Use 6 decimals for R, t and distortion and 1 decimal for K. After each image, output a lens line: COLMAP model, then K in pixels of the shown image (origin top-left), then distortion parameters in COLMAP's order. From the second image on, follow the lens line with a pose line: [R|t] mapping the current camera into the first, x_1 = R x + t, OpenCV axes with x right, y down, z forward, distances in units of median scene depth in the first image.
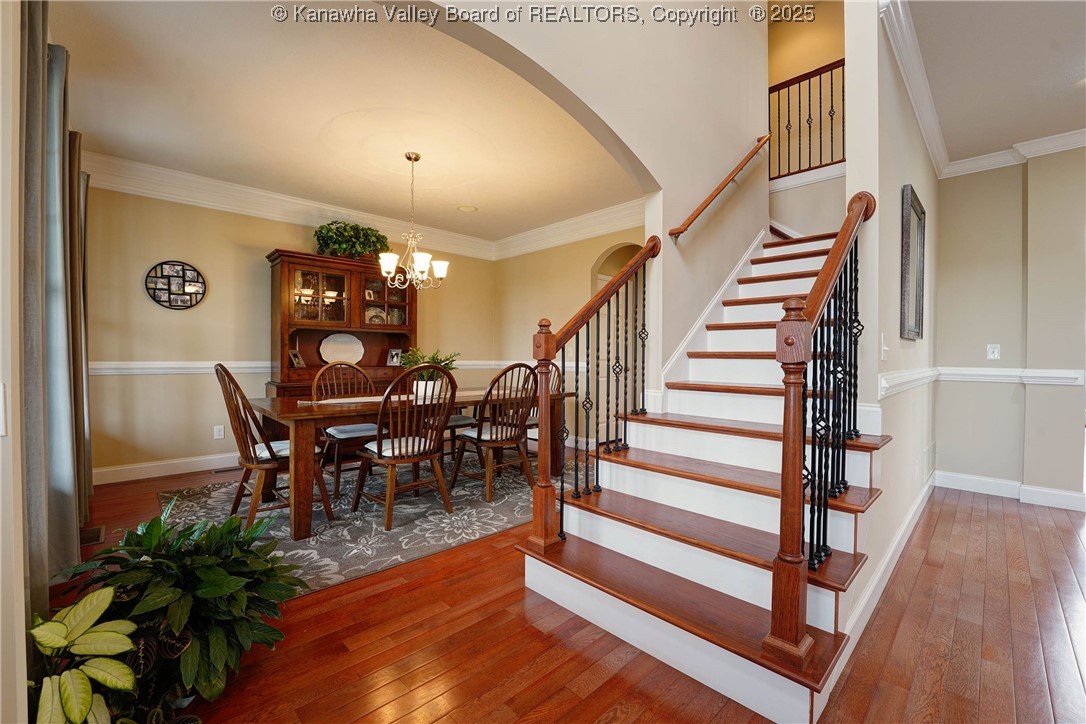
lens RADIAL K [[446.3, 0, 551.1], [0, 446.3, 363.4], [0, 0, 1]] dist [-0.017970, -0.000567]
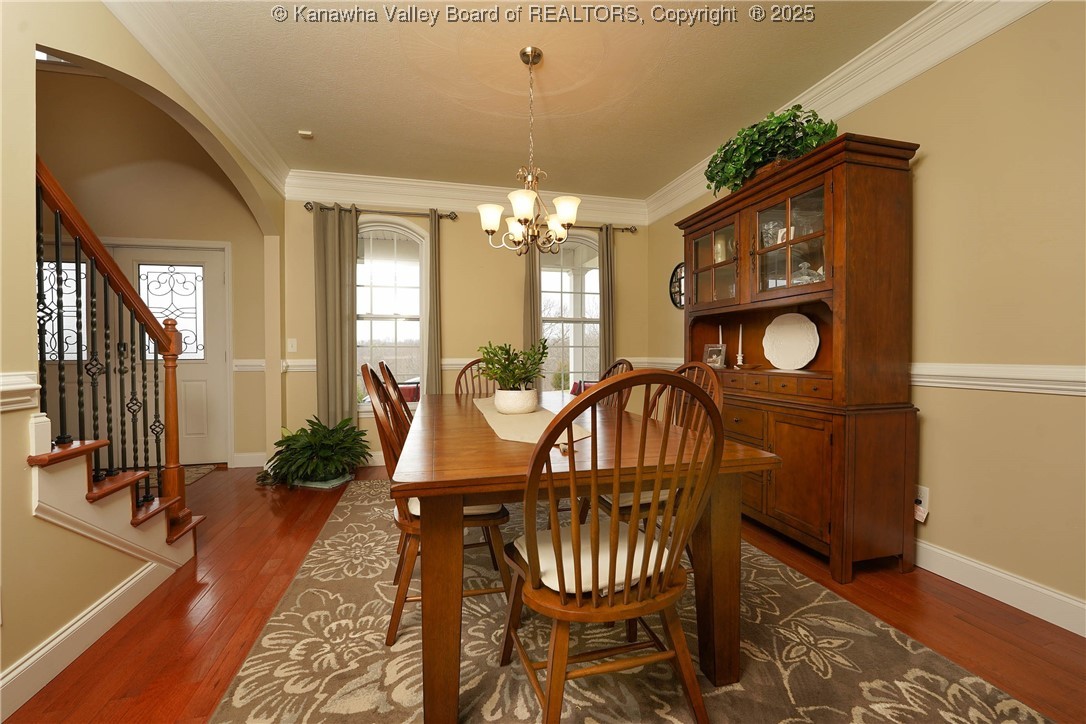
lens RADIAL K [[446.3, 0, 542.4], [0, 446.3, 360.7], [0, 0, 1]] dist [-0.017970, -0.000567]
pose [[-0.503163, 0.016017, -0.864043, 0.346266], [-0.008232, 0.999694, 0.023325, -0.026920], [0.864152, 0.018849, -0.502877, 1.733761]]
